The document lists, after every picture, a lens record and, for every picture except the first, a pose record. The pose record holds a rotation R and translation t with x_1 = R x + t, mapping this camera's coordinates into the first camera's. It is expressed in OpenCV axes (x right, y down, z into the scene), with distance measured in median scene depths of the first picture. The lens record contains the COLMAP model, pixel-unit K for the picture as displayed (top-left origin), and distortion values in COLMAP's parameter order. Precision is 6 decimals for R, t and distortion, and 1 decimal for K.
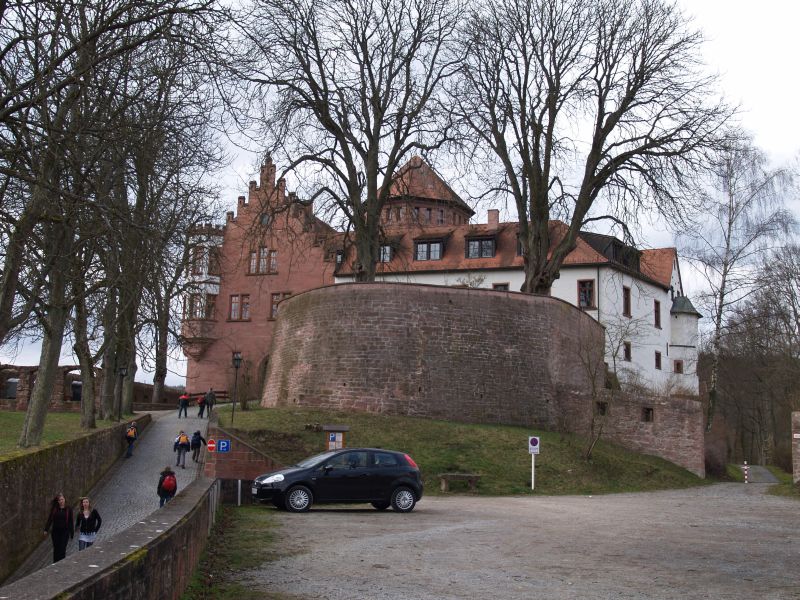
lens RADIAL K [[977.9, 0, 400.0], [0, 977.9, 300.0], [0, 0, 1]] dist [-0.084404, 0.021029]
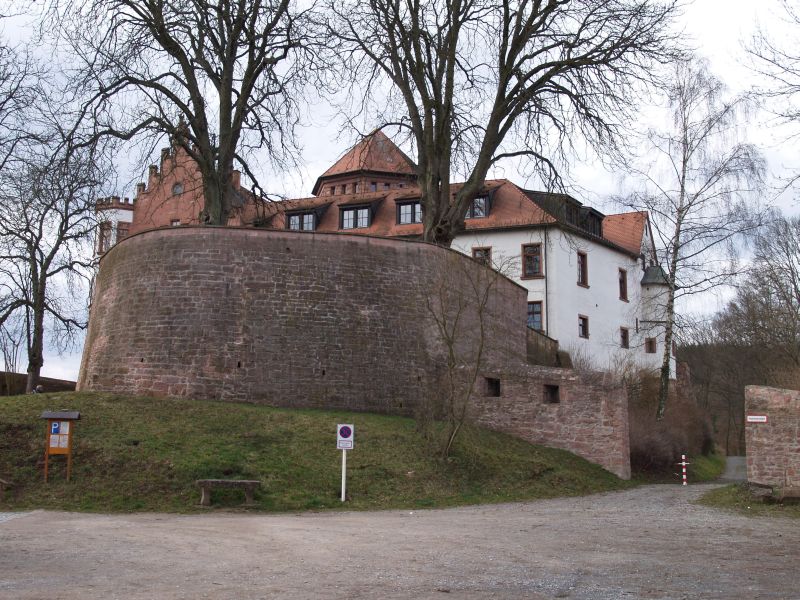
lens RADIAL K [[931.5, 0, 400.0], [0, 931.5, 300.0], [0, 0, 1]] dist [-0.093464, -0.005801]
pose [[0.998996, -0.022708, -0.038627, 0.166301], [0.022562, 0.999737, -0.004210, 0.046102], [0.038712, 0.003335, 0.999245, 0.284148]]
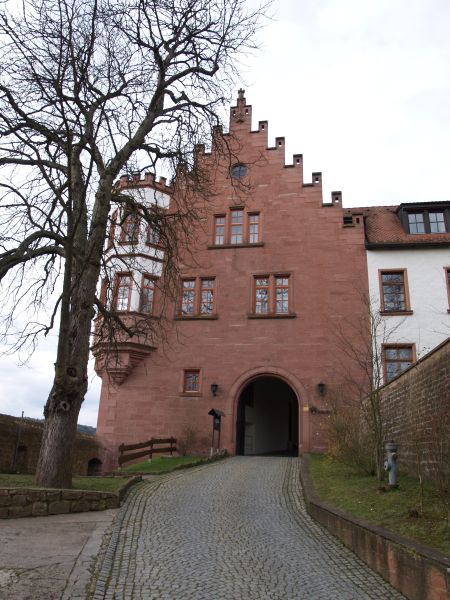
lens RADIAL K [[503.1, 0, 225.0], [0, 503.1, 300.0], [0, 0, 1]] dist [-0.044838, -0.000344]
pose [[0.993126, 0.060759, 0.100049, -0.306498], [-0.043541, 0.985152, -0.166074, 0.104144], [-0.108654, 0.160576, 0.981025, 1.186946]]
